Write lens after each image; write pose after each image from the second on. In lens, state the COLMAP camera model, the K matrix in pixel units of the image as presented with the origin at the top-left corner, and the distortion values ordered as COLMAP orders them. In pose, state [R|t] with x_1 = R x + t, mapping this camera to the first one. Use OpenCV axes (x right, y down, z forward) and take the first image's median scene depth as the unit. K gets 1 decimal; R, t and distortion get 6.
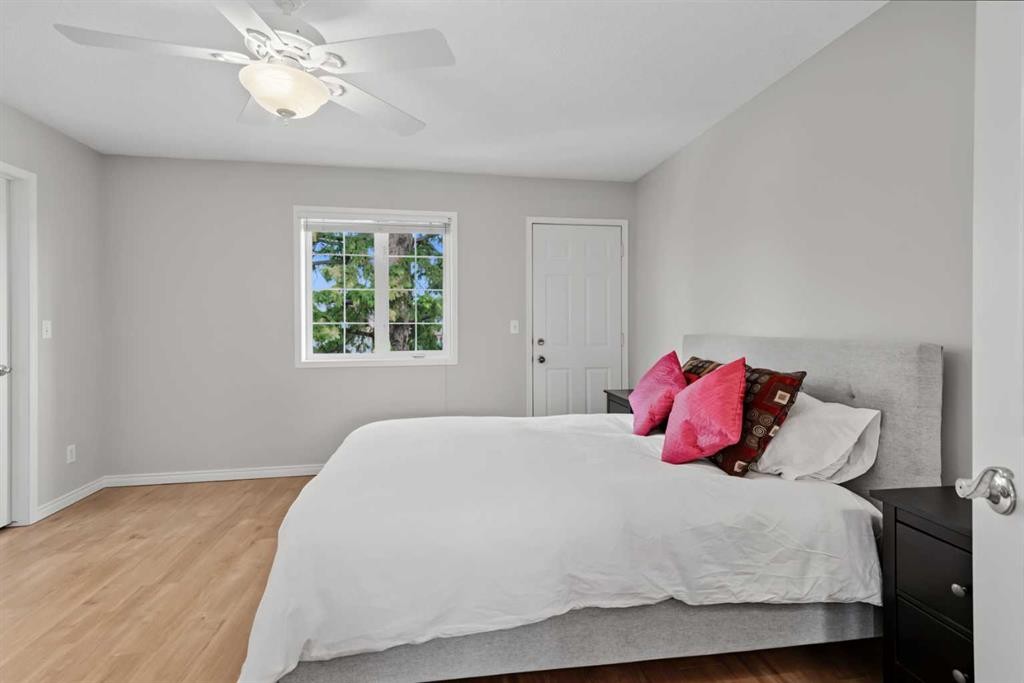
lens RADIAL K [[470.5, 0, 511.9], [0, 470.5, 335.4], [0, 0, 1]] dist [0.009994, -0.000393]
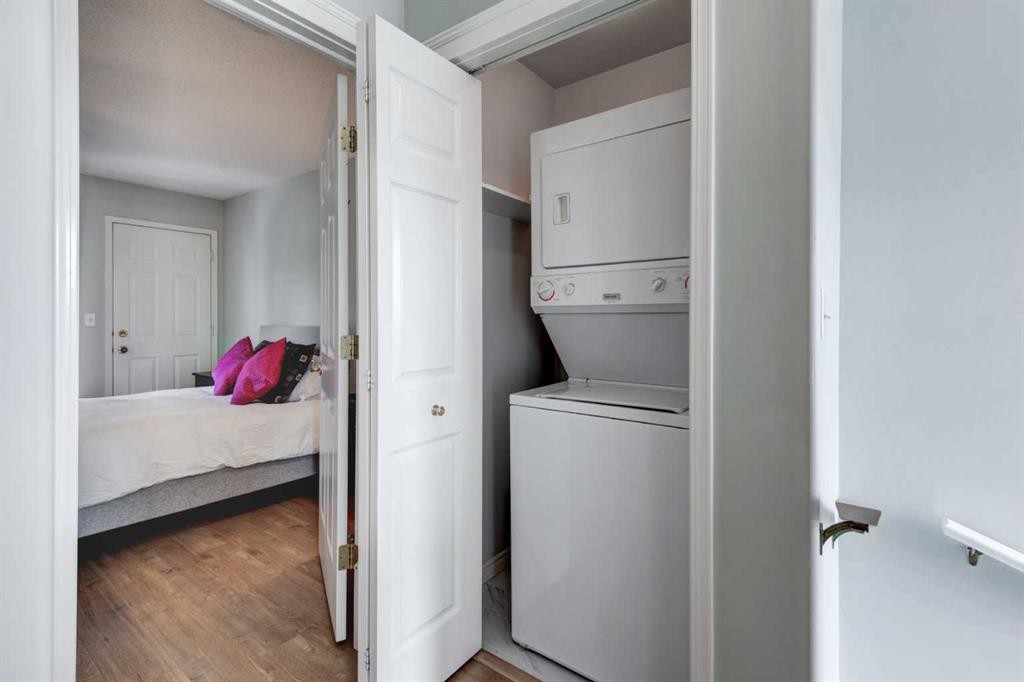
lens RADIAL K [[469.0, 0, 514.3], [0, 469.0, 318.8], [0, 0, 1]] dist [0.012230, -0.000142]
pose [[0.719099, 0.004227, 0.694894, -0.087990], [0.012099, 0.999754, -0.018601, 0.020534], [-0.694802, 0.021784, 0.718871, -0.762266]]
